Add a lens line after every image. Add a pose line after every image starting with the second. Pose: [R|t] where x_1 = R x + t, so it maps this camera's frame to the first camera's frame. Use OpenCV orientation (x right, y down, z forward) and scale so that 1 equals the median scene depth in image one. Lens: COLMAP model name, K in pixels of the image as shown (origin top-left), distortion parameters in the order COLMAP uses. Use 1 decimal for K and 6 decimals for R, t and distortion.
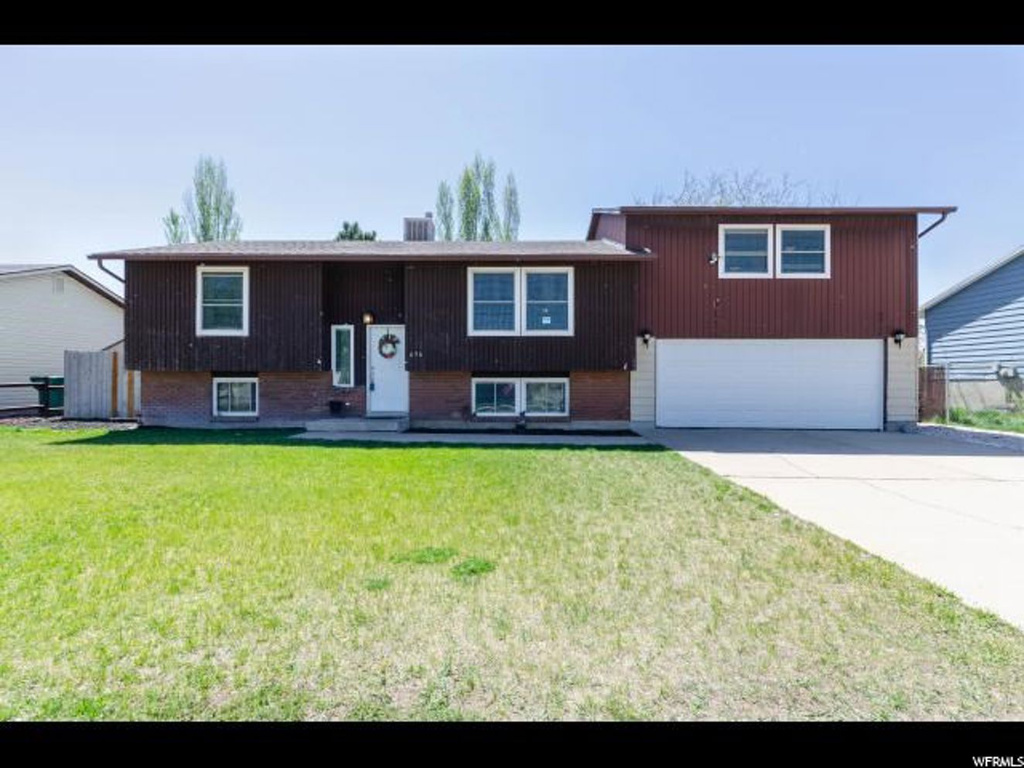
lens RADIAL K [[506.9, 0, 512.0], [0, 506.9, 384.0], [0, 0, 1]] dist [-0.000042, -0.000324]
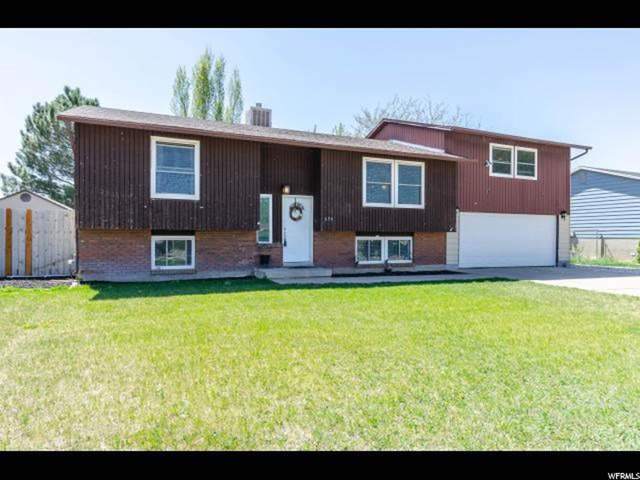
lens RADIAL K [[413.7, 0, 320.0], [0, 413.7, 240.0], [0, 0, 1]] dist [0.005261, 0.001215]
pose [[0.907379, -0.001102, 0.420312, -0.647170], [0.001450, 0.999999, -0.000509, -0.002079], [-0.420311, 0.001071, 0.907379, 0.018663]]
